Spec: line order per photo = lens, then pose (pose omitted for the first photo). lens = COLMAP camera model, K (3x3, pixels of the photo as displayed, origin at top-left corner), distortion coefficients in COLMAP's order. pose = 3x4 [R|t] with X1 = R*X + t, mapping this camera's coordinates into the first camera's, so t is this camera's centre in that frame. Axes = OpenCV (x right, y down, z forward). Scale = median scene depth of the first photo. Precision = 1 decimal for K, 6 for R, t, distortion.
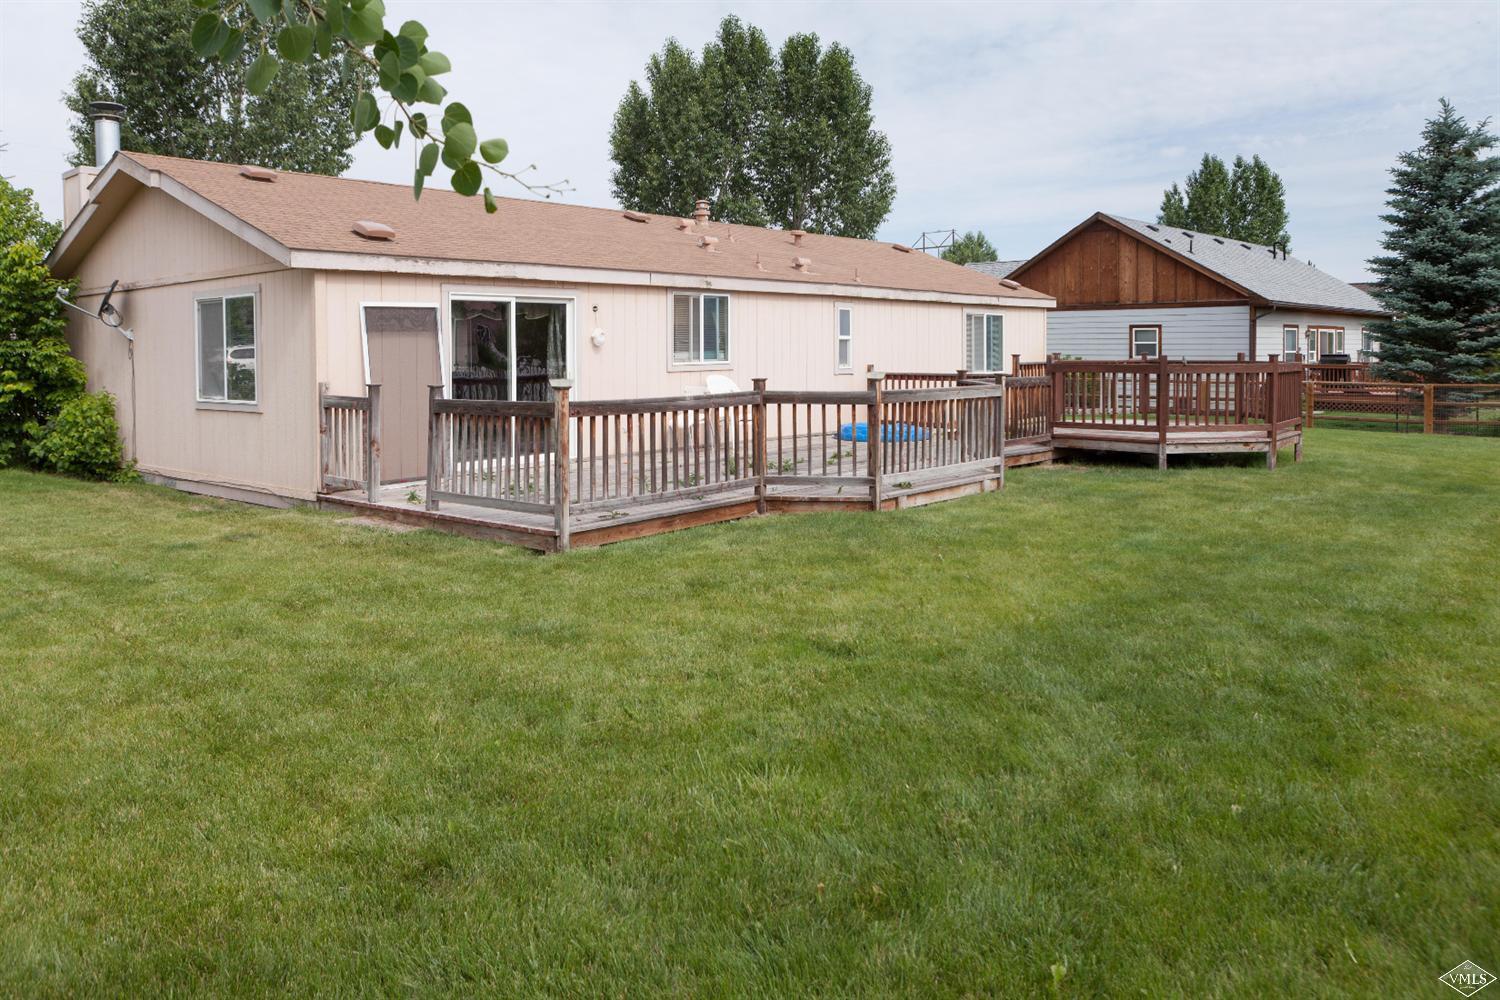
lens RADIAL K [[1072.8, 0, 750.0], [0, 1072.8, 500.0], [0, 0, 1]] dist [-0.007441, 0.023259]
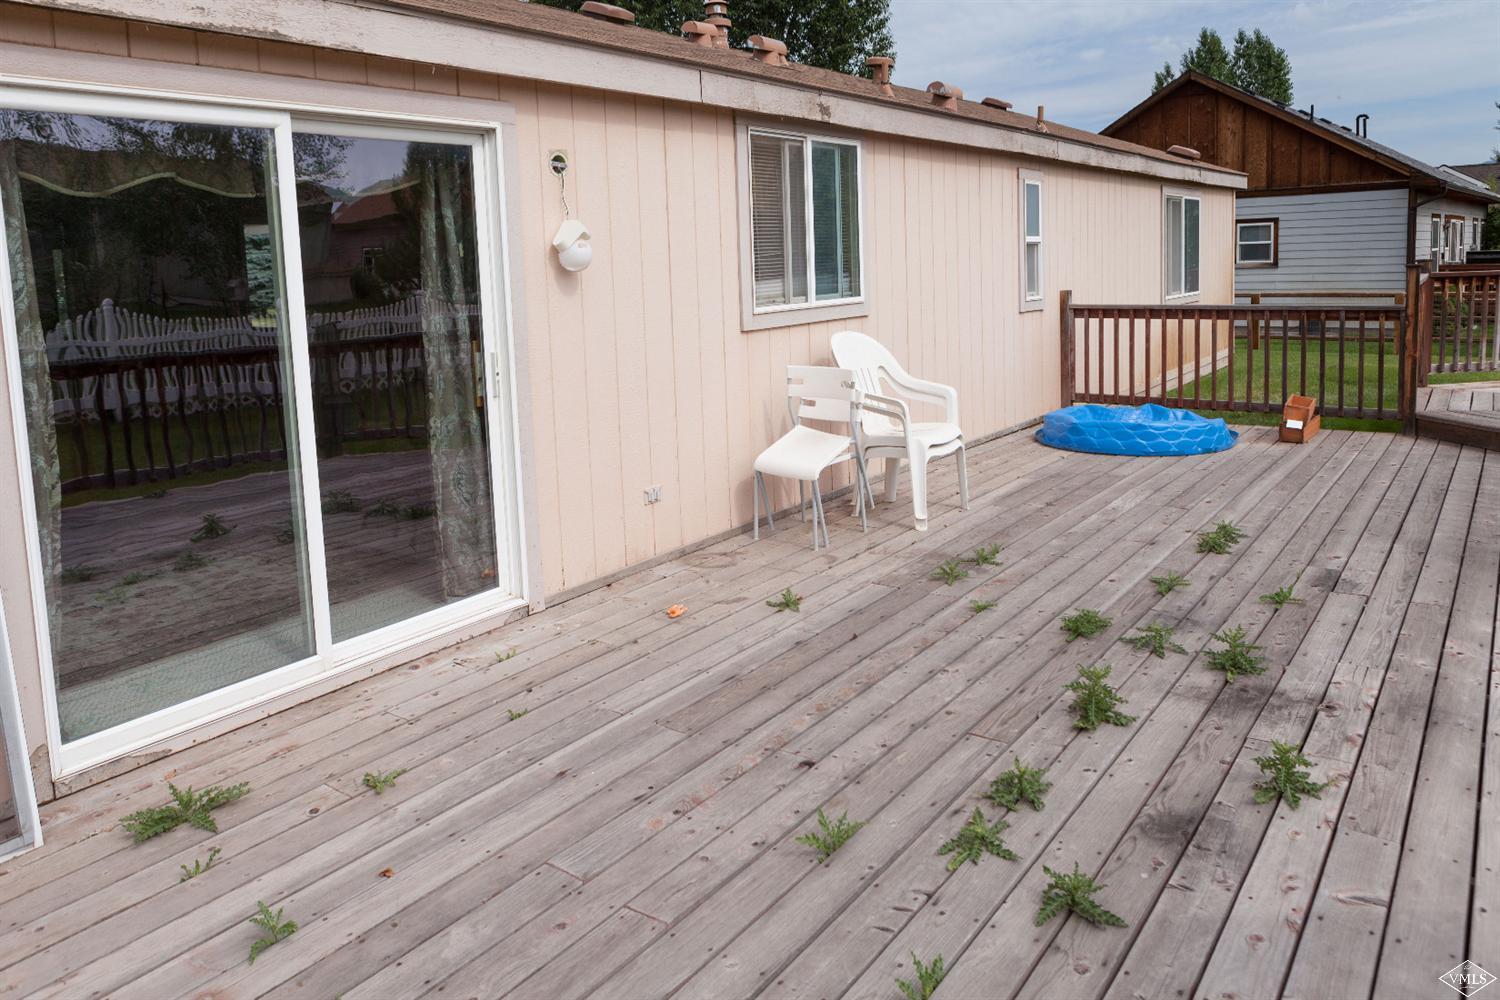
lens RADIAL K [[1072.8, 0, 750.0], [0, 1072.8, 500.0], [0, 0, 1]] dist [-0.007441, 0.023259]
pose [[0.997722, -0.037331, 0.056183, -0.080687], [0.032795, 0.996288, 0.079585, -0.072723], [-0.058945, -0.077562, 0.995244, 0.489408]]
